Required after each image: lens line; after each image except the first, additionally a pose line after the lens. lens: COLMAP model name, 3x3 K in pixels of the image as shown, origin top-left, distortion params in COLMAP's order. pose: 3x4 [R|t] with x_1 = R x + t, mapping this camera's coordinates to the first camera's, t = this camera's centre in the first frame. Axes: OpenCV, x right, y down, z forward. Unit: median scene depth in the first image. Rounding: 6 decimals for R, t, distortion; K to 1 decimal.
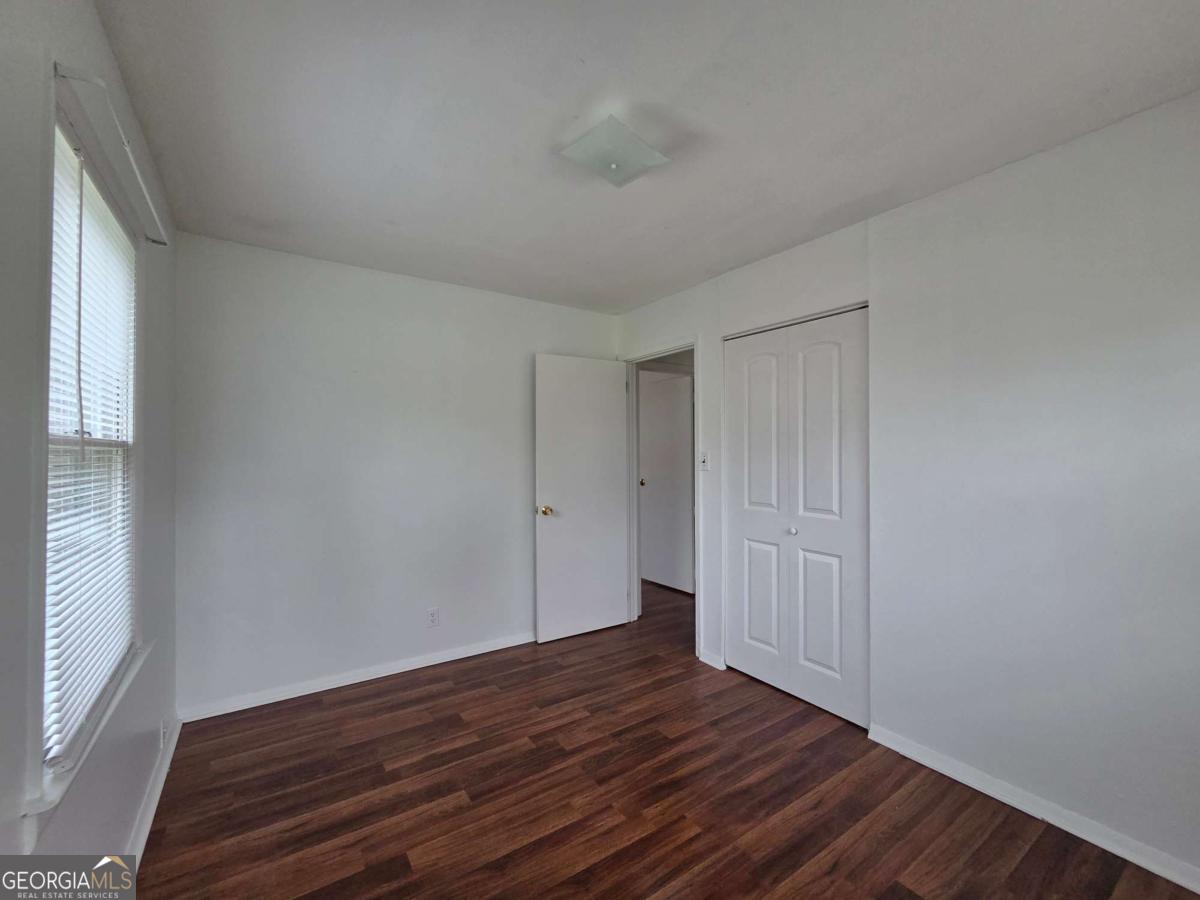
lens RADIAL K [[488.9, 0, 595.9], [0, 488.9, 446.2], [0, 0, 1]] dist [-0.001548, -0.000375]
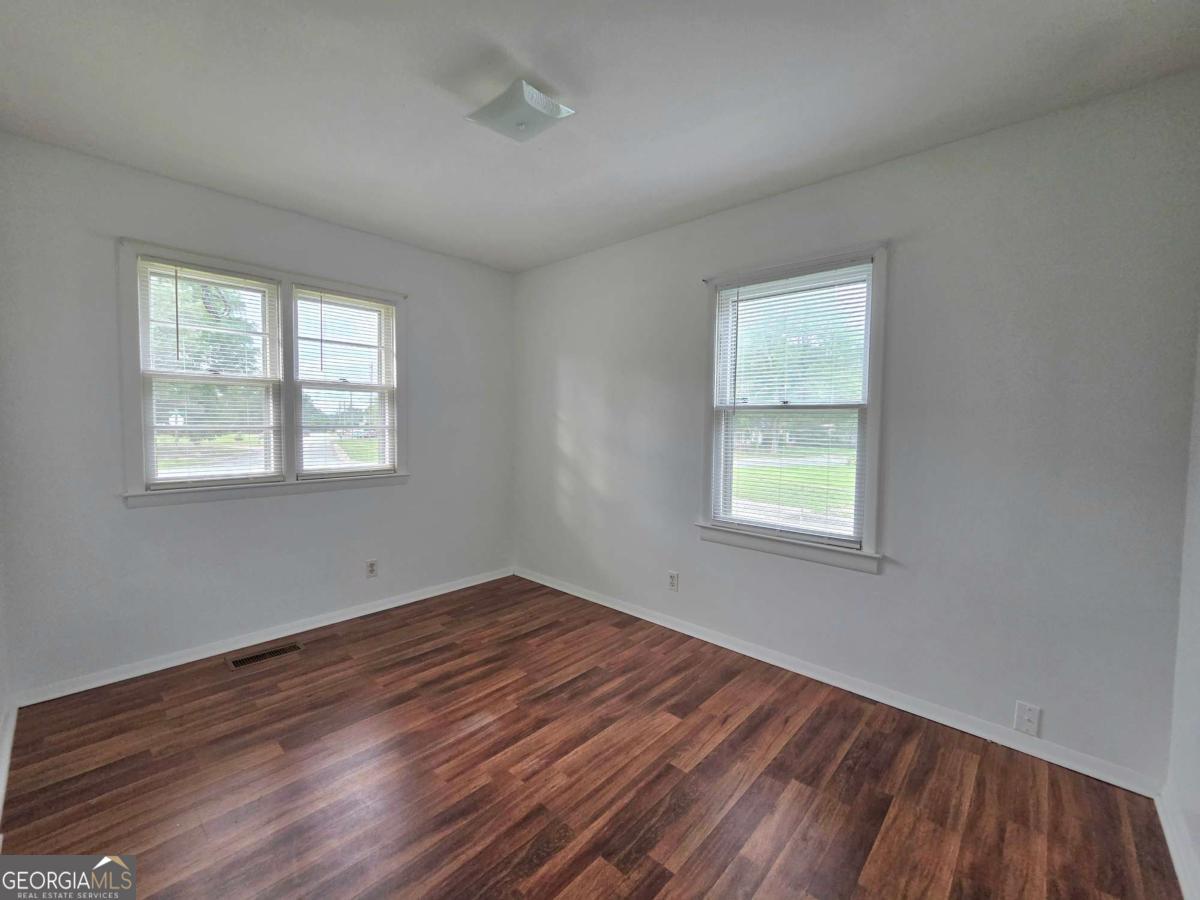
lens RADIAL K [[488.9, 0, 595.9], [0, 488.9, 446.2], [0, 0, 1]] dist [-0.001548, -0.000375]
pose [[-0.972920, 0.000773, -0.231141, 0.113620], [-0.008896, 0.999128, 0.040786, 0.055276], [0.230971, 0.041738, -0.972065, 1.905859]]
